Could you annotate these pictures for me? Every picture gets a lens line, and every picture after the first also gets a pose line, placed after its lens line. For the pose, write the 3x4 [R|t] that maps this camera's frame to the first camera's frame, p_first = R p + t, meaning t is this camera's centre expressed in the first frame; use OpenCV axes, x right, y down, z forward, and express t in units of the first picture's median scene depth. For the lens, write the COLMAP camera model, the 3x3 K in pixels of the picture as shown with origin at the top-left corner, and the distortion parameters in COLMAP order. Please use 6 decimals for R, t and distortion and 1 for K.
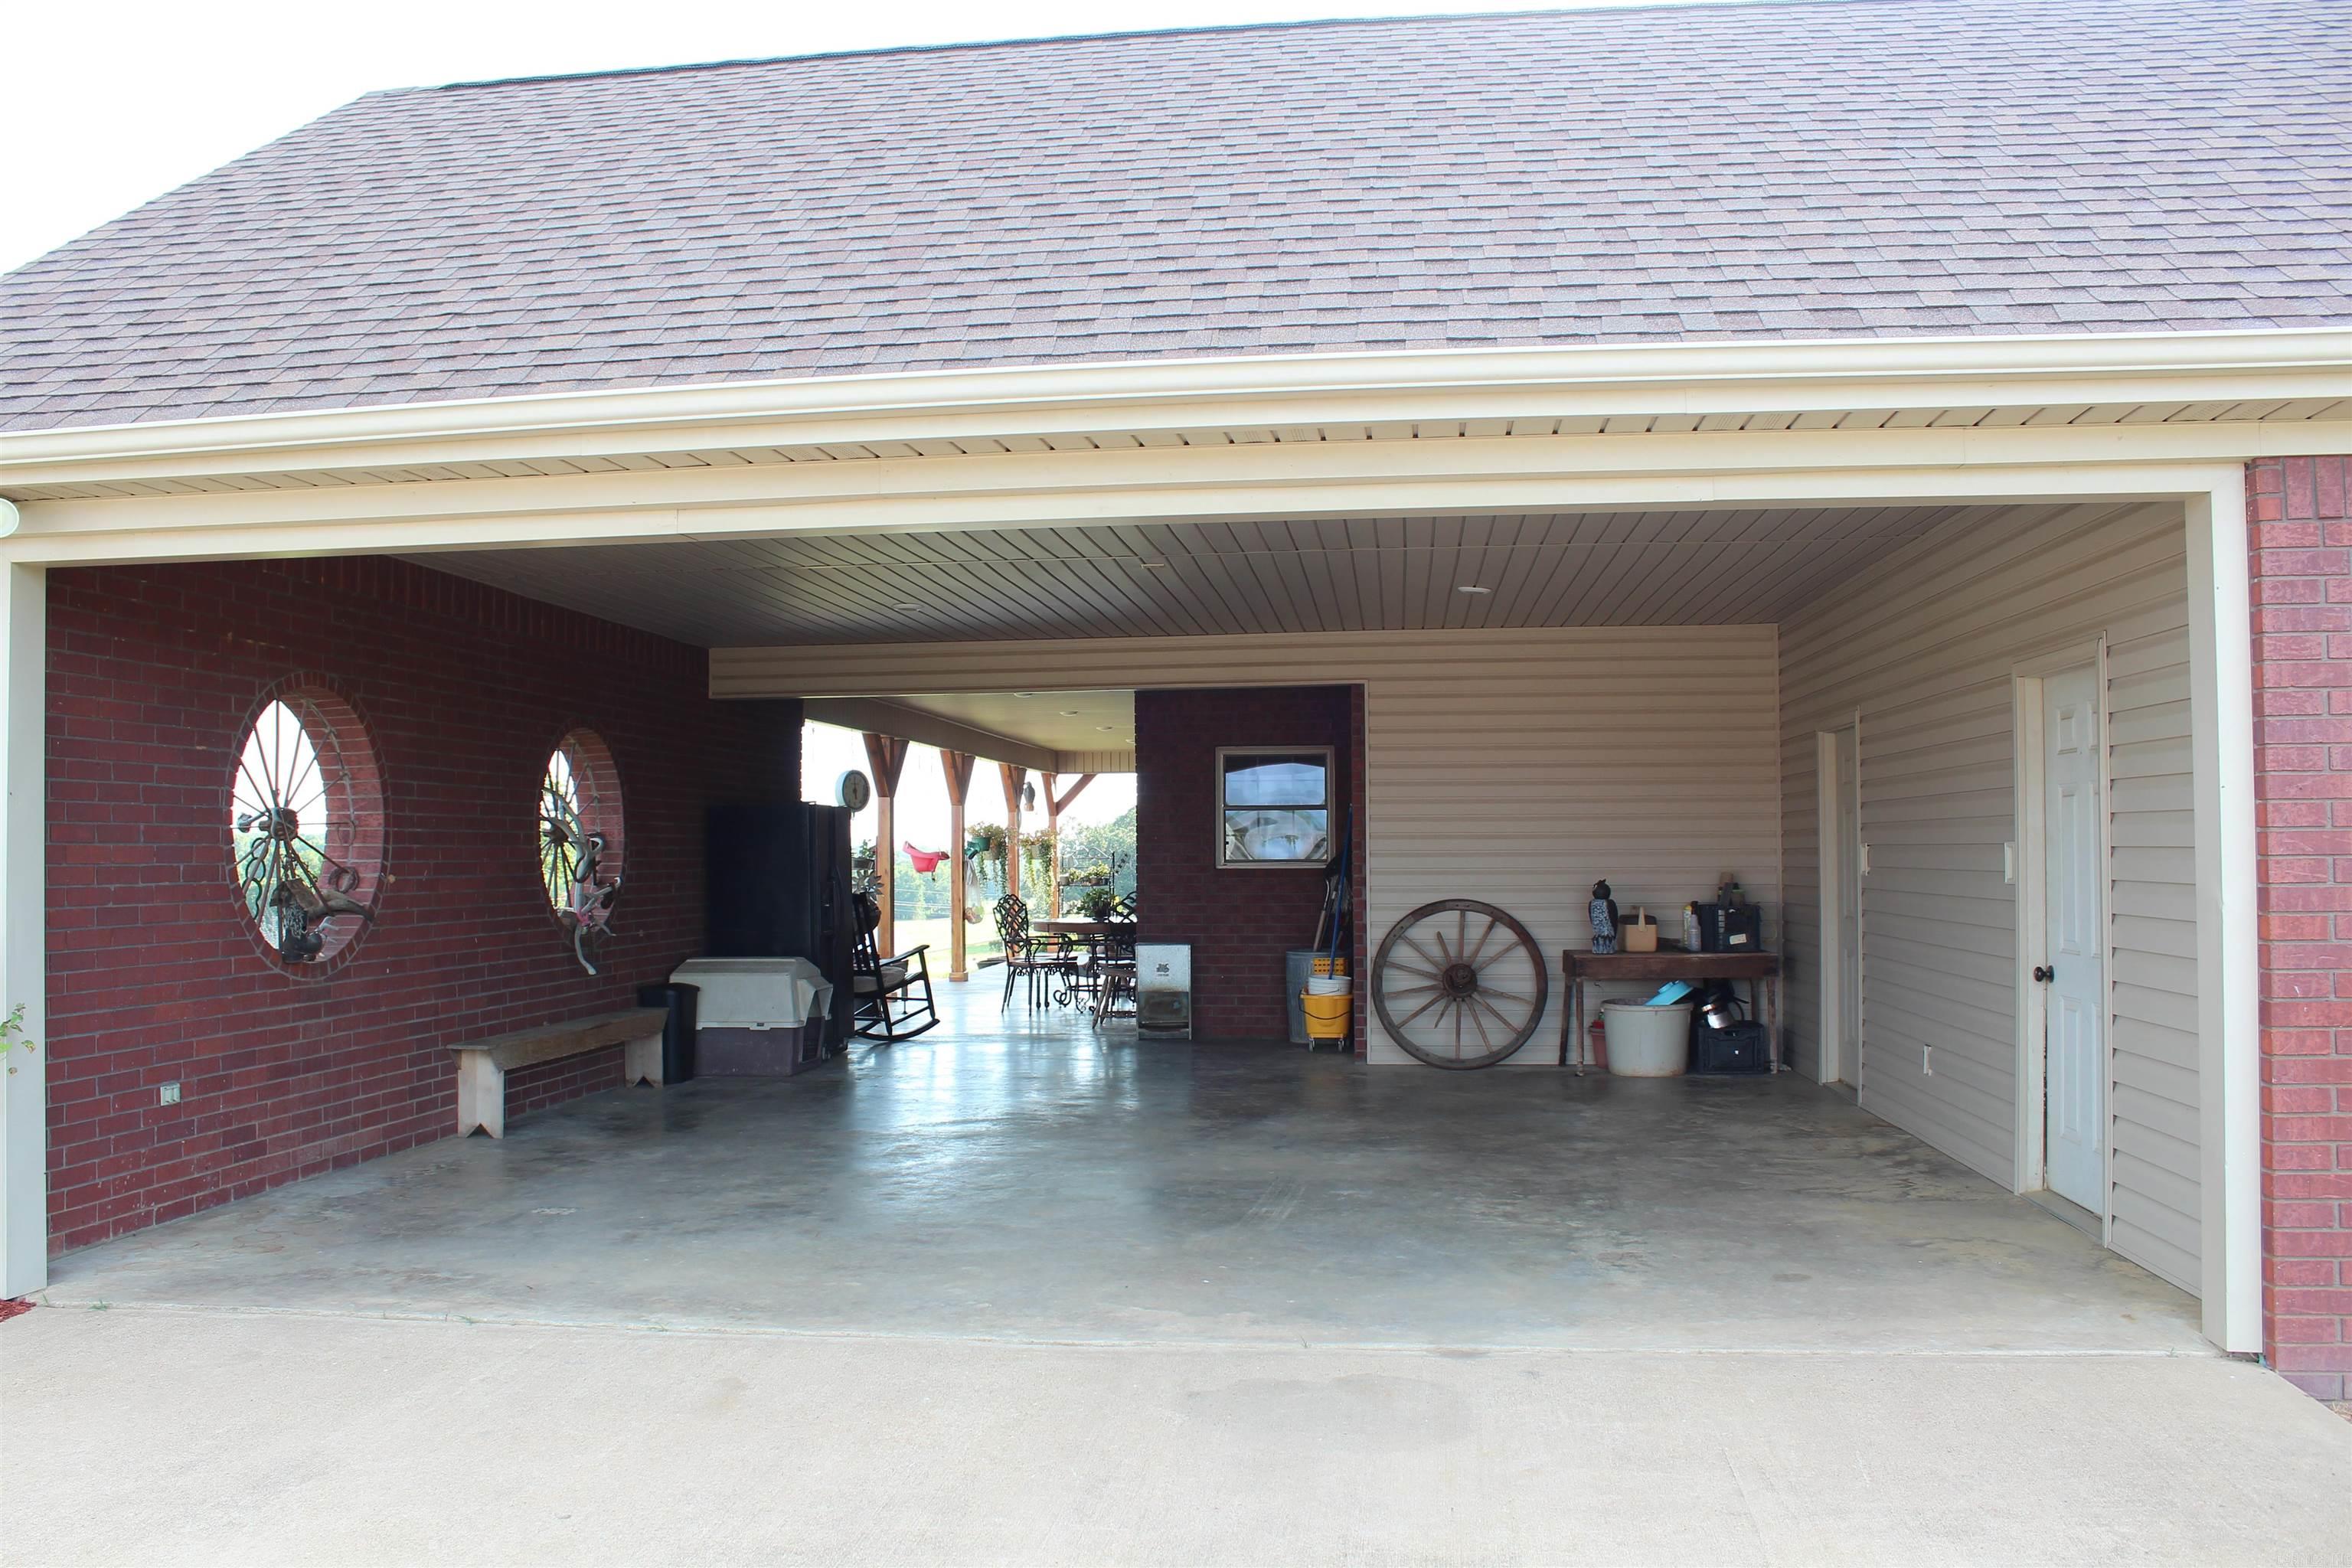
lens RADIAL K [[1950.5, 0, 1157.8], [0, 1950.5, 790.0], [0, 0, 1]] dist [-0.166168, 0.148270]
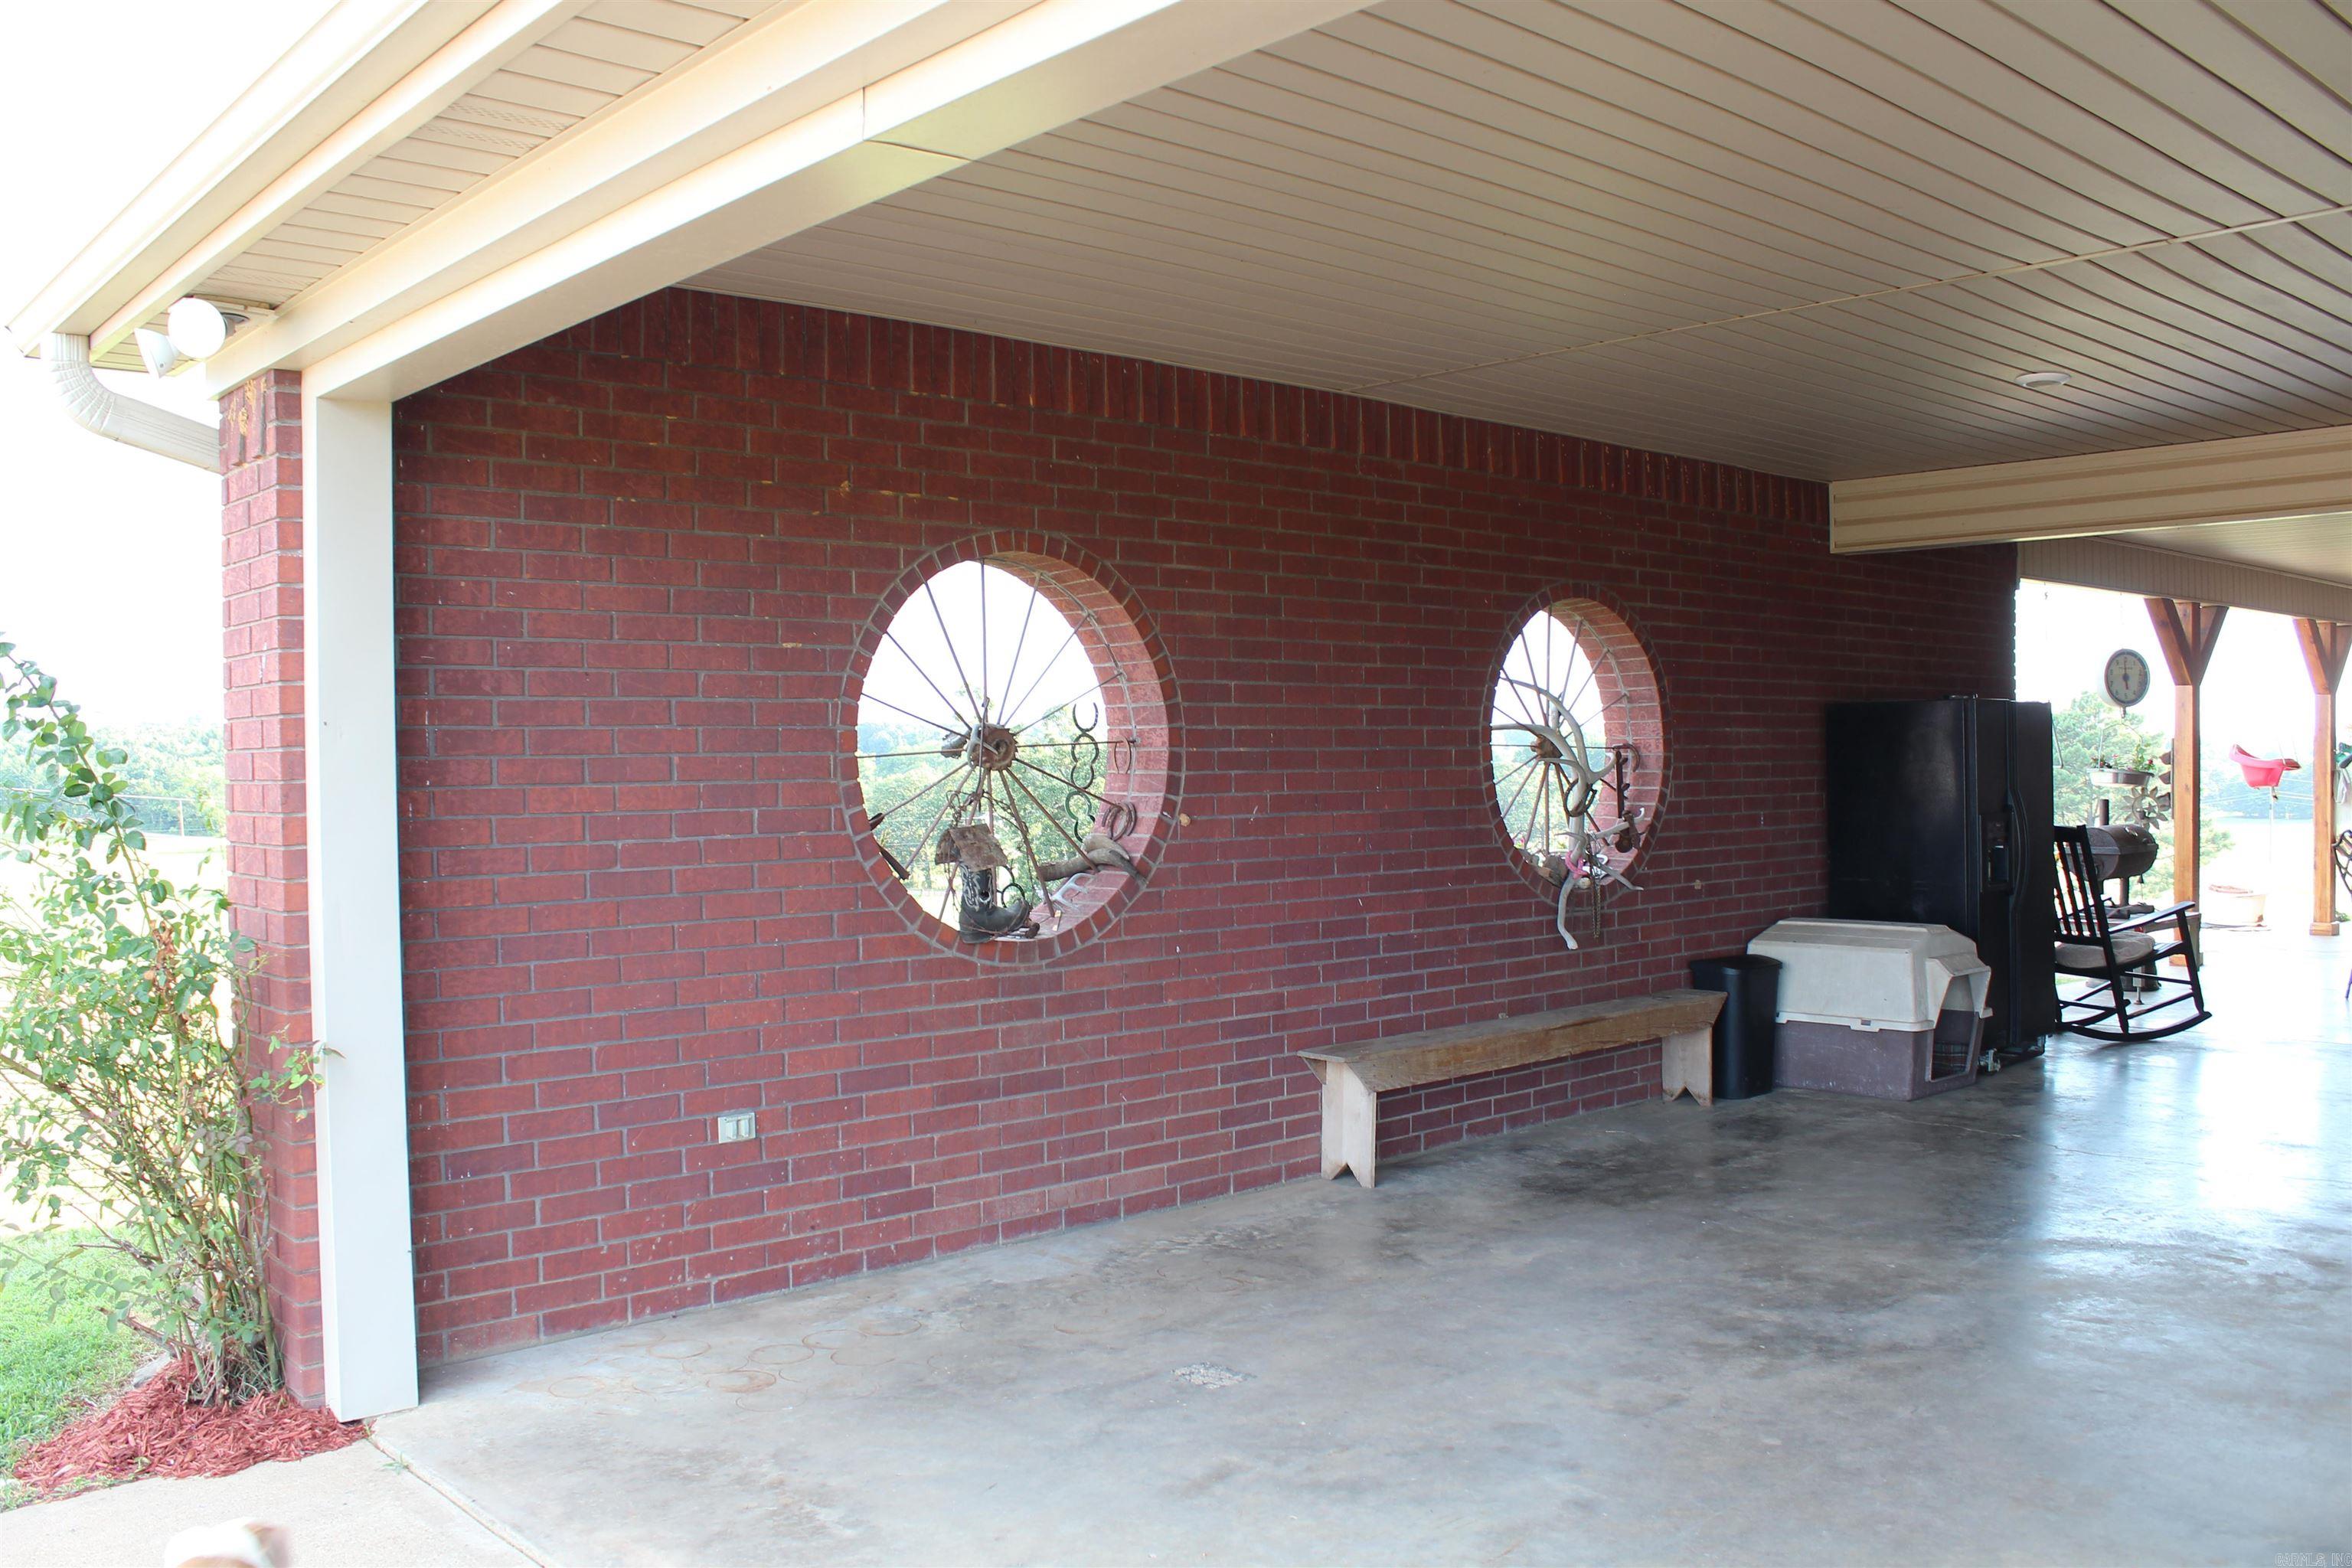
lens RADIAL K [[1950.5, 0, 1157.8], [0, 1950.5, 790.0], [0, 0, 1]] dist [-0.166168, 0.148270]
pose [[0.753946, 0.011586, -0.656834, 0.065994], [0.025033, 0.998612, 0.046350, 0.001686], [0.656459, -0.051388, 0.752609, 0.446243]]
